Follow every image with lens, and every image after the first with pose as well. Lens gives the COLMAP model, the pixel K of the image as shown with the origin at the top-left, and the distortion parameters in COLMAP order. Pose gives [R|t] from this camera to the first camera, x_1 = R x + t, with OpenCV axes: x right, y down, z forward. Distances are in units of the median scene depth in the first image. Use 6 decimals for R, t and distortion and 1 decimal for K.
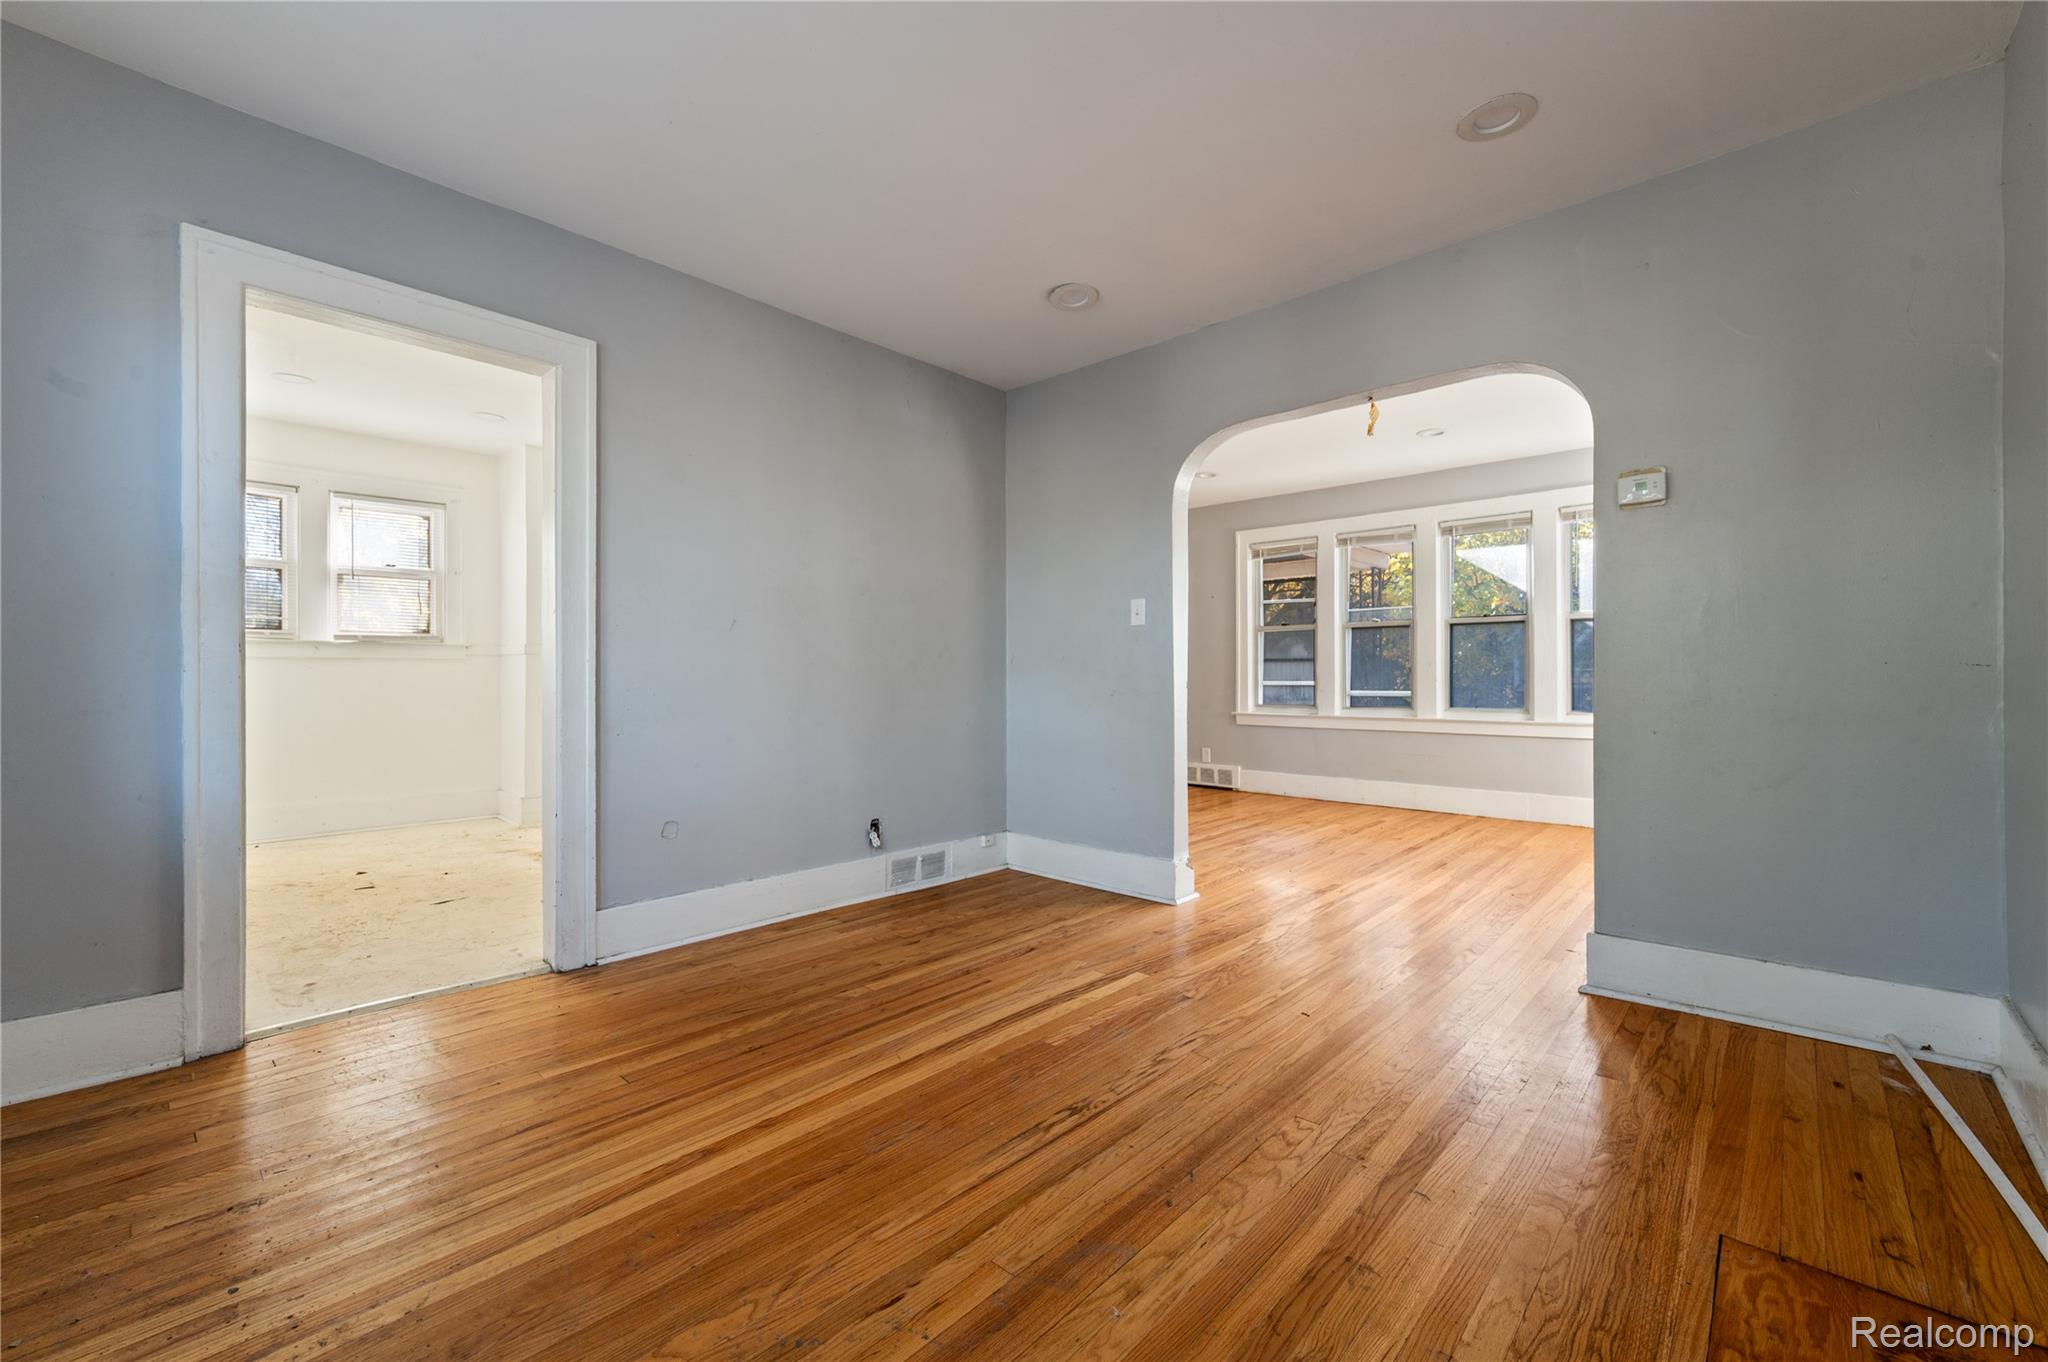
lens RADIAL K [[821.6, 0, 1024.0], [0, 821.6, 681.0], [0, 0, 1]] dist [0.002289, 0.000116]
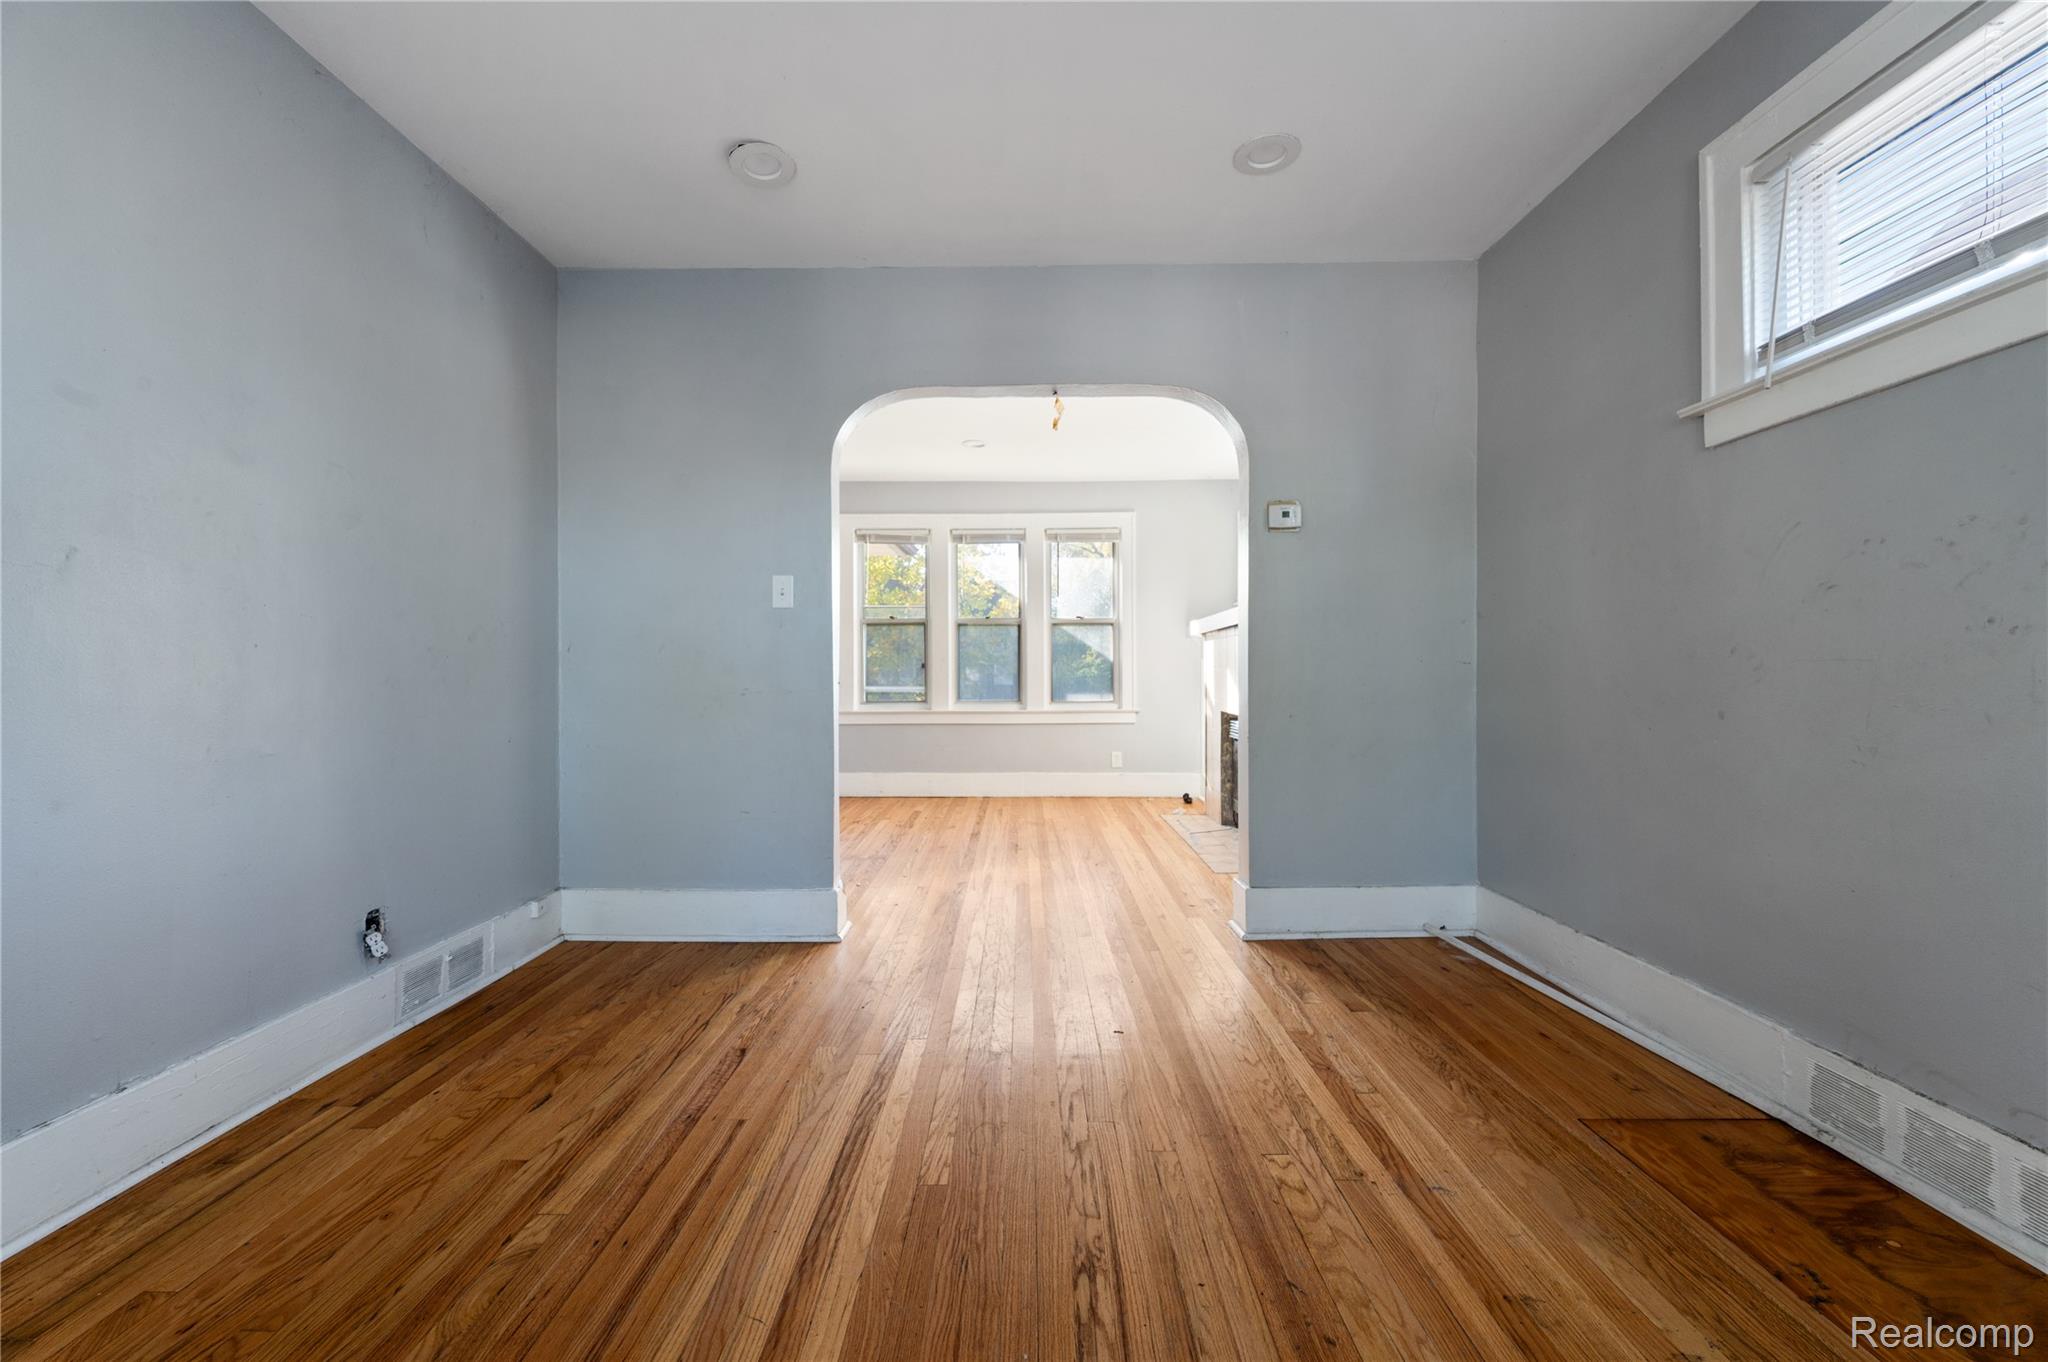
lens RADIAL K [[802.6, 0, 1014.7], [0, 802.6, 675.2], [0, 0, 1]] dist [0.000457, -0.000161]
pose [[0.740336, -0.002081, 0.672233, -0.262650], [0.003881, 0.999992, -0.001179, 0.000920], [-0.672225, 0.003481, 0.740338, 0.298417]]
